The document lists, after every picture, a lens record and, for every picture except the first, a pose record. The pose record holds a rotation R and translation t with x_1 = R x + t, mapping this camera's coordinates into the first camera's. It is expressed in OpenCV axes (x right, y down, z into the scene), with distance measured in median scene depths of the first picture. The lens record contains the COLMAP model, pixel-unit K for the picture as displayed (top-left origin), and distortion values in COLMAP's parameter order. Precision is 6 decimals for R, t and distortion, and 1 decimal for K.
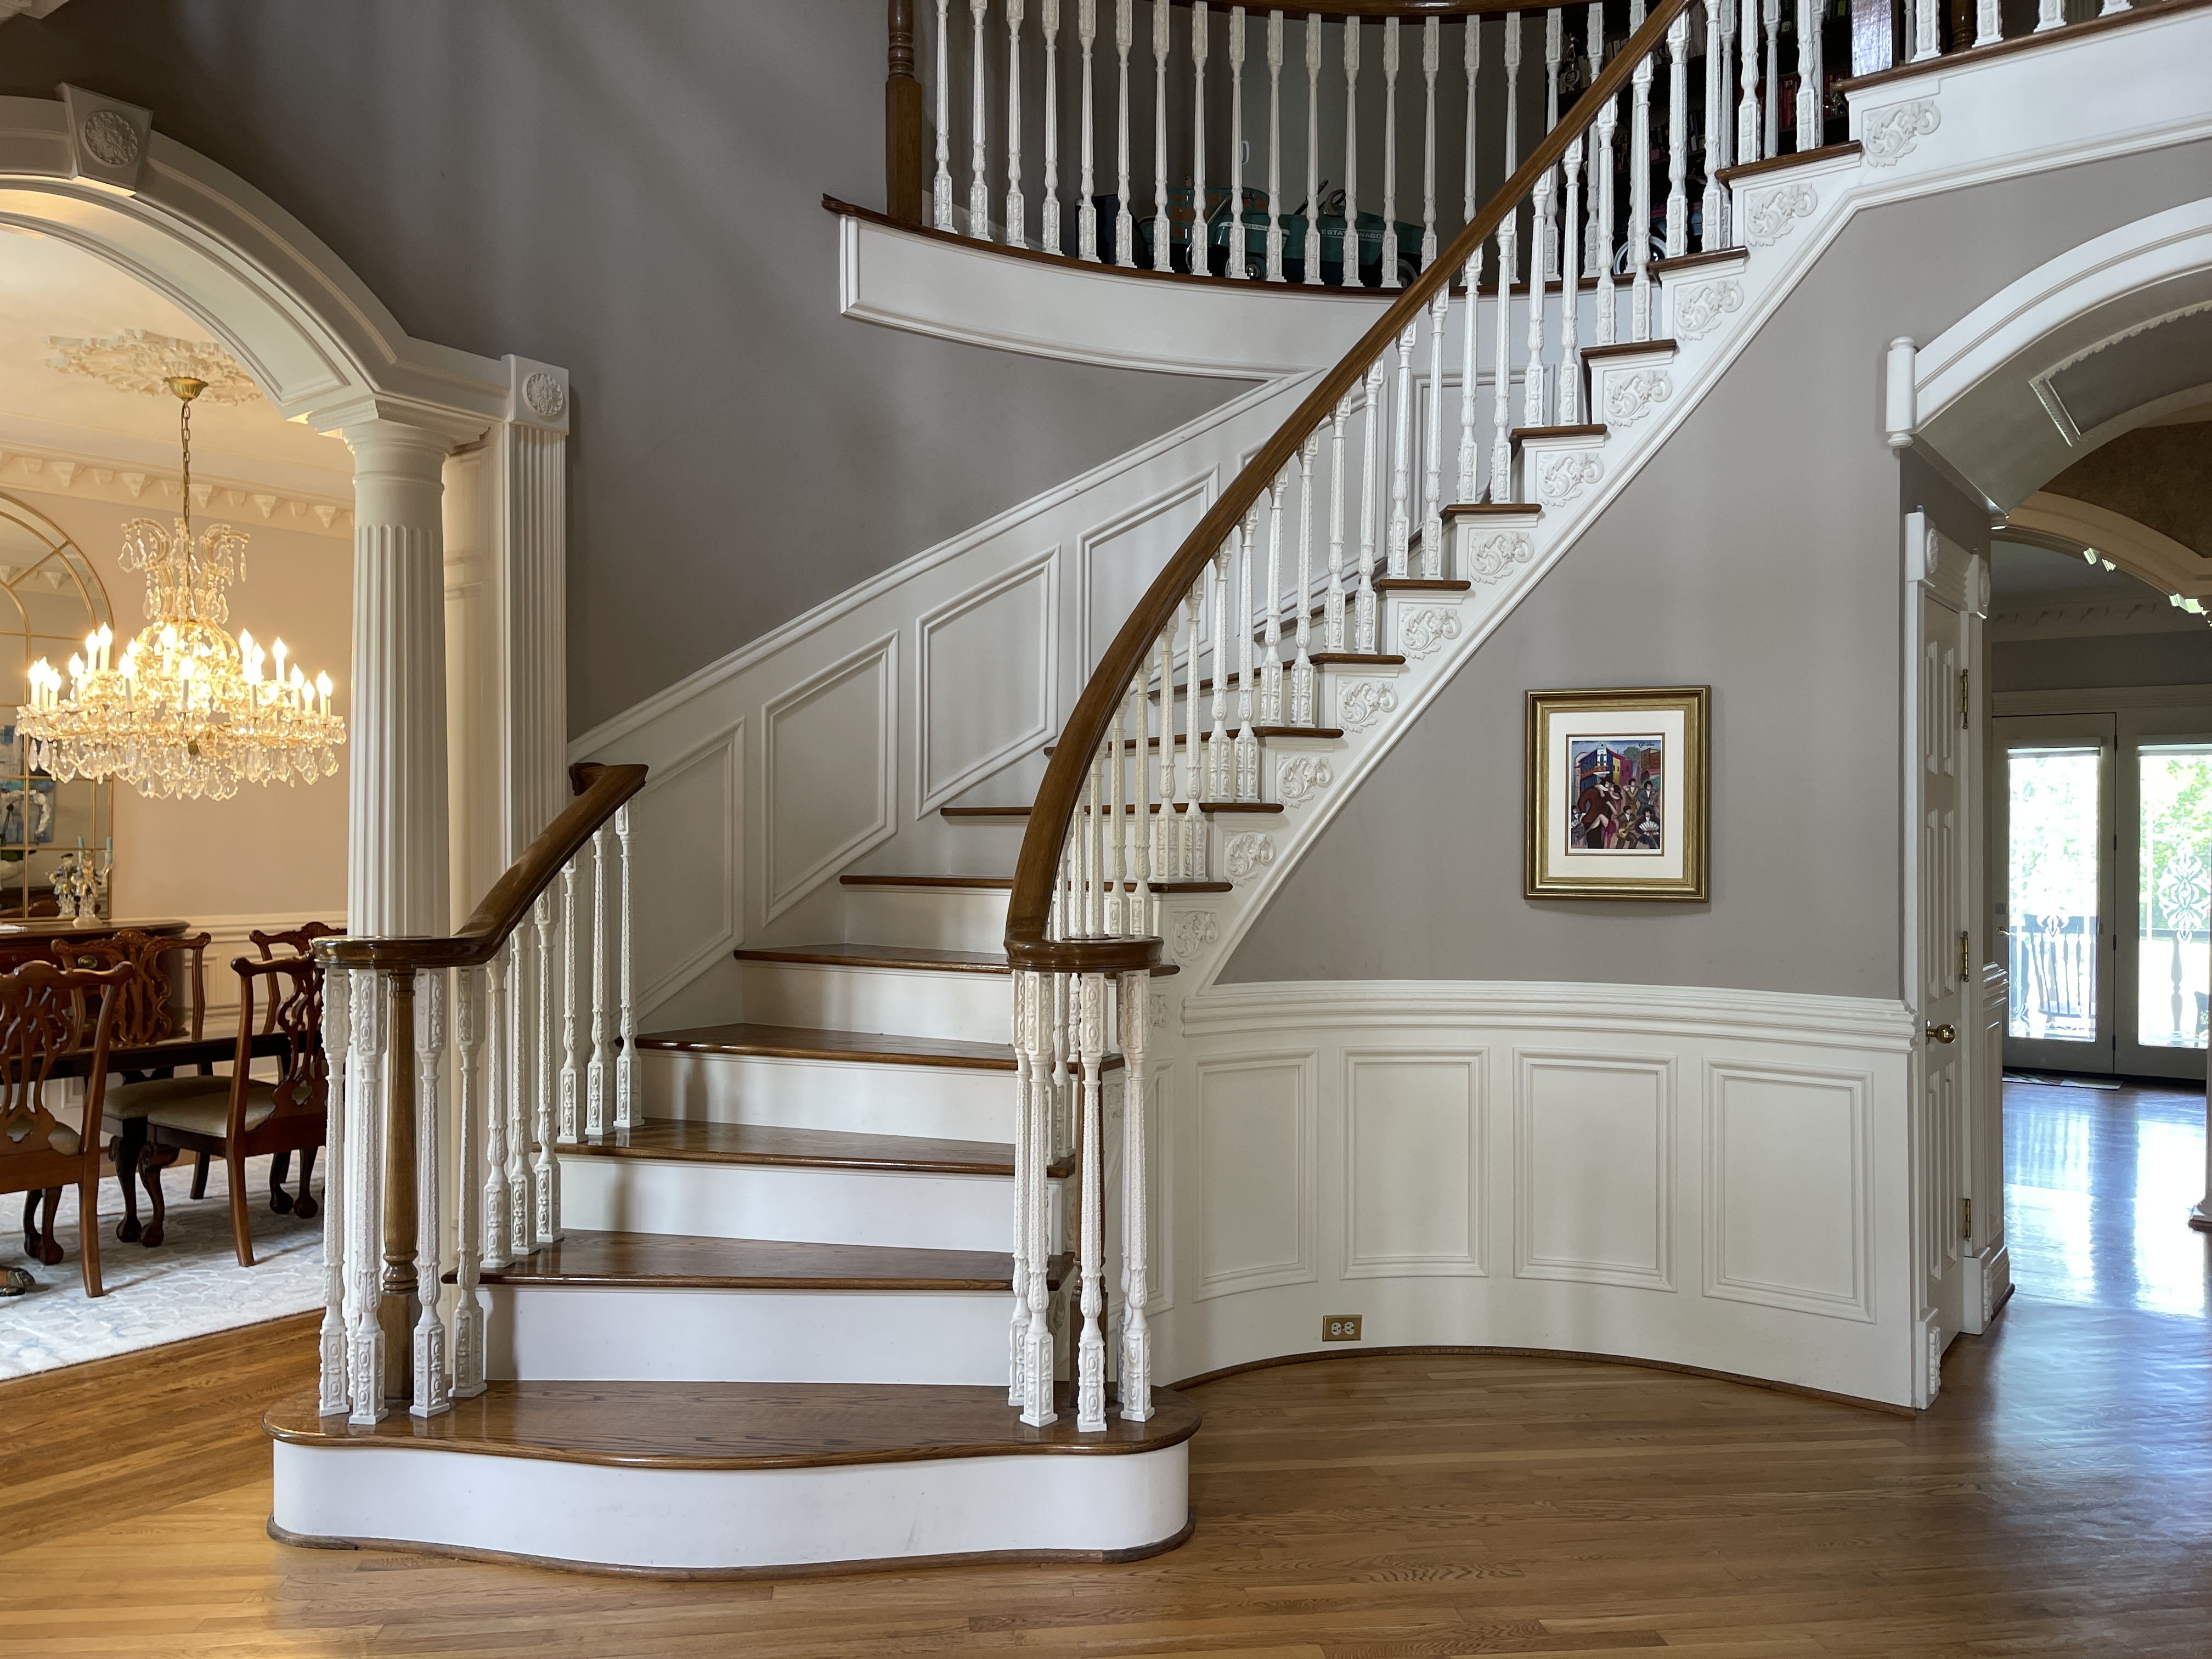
lens RADIAL K [[1672.3, 0, 1113.9], [0, 1672.3, 834.4], [0, 0, 1]] dist [0.071557, -0.093473]
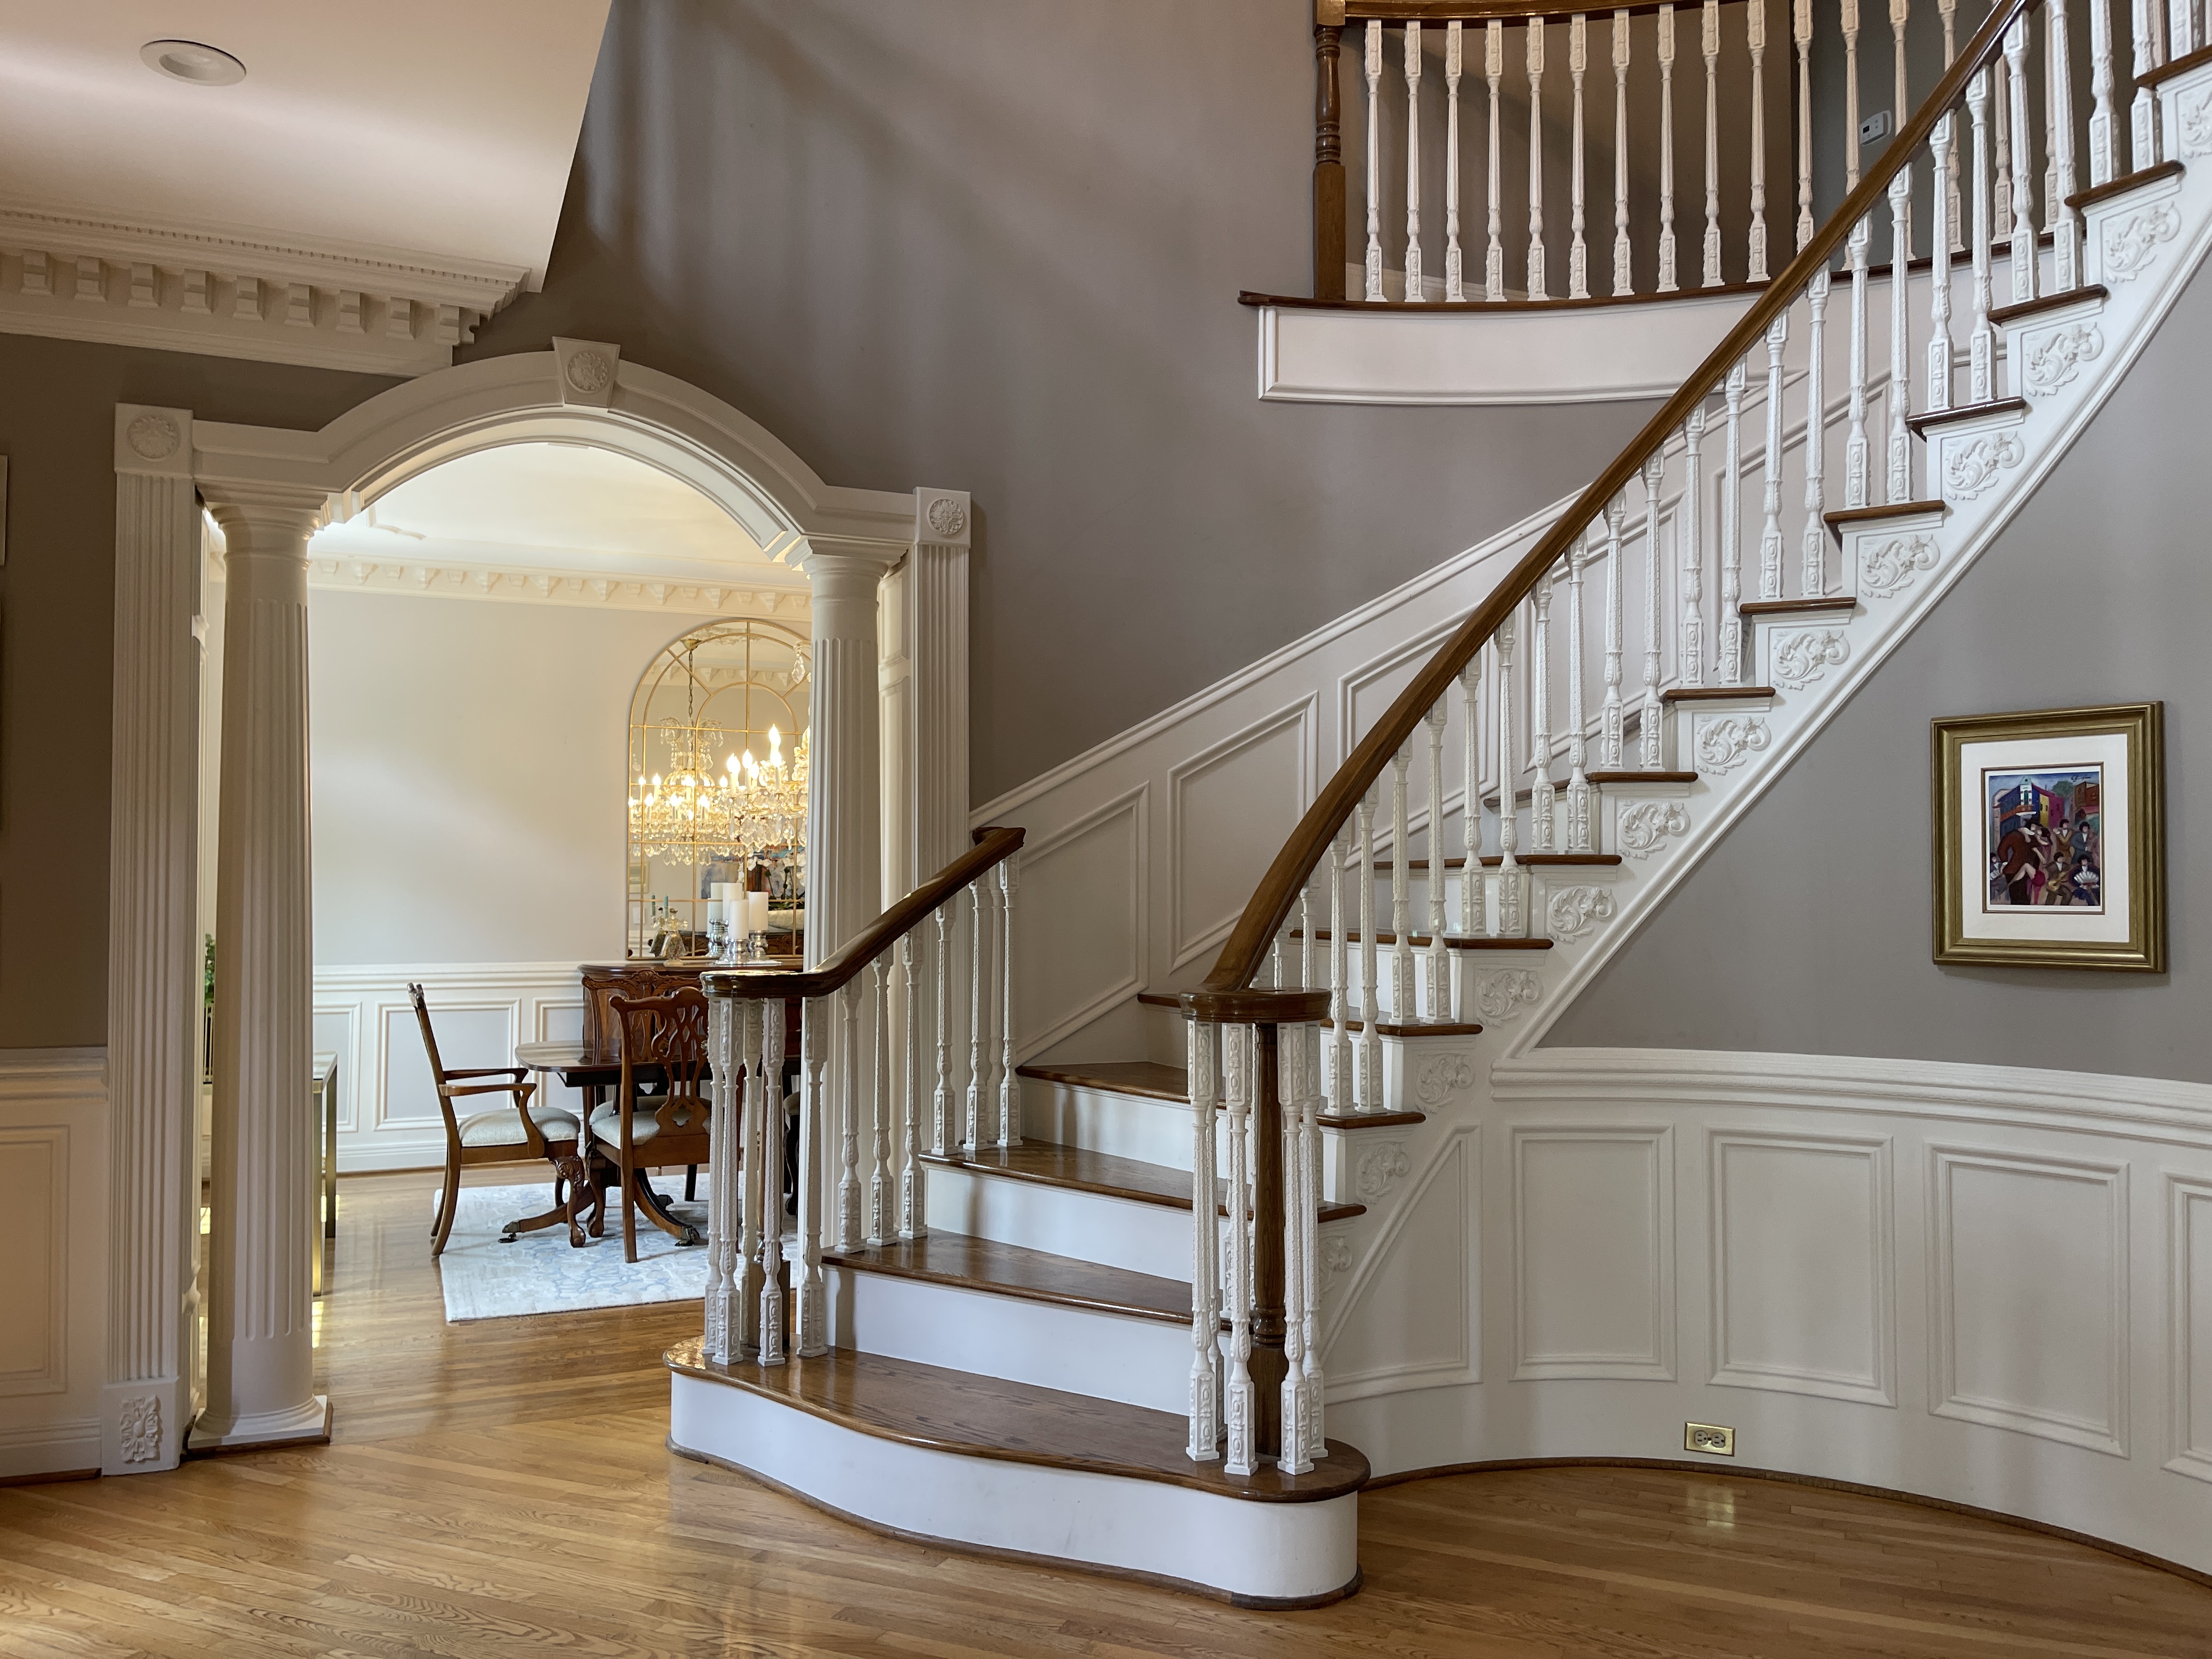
lens RADIAL K [[1672.3, 0, 1097.4], [0, 1672.3, 834.9], [0, 0, 1]] dist [0.071557, -0.093473]
pose [[0.858171, -0.018506, -0.513031, 0.328915], [0.001596, 0.999441, -0.033381, 0.001037], [0.513362, 0.027828, 0.857721, 0.051795]]
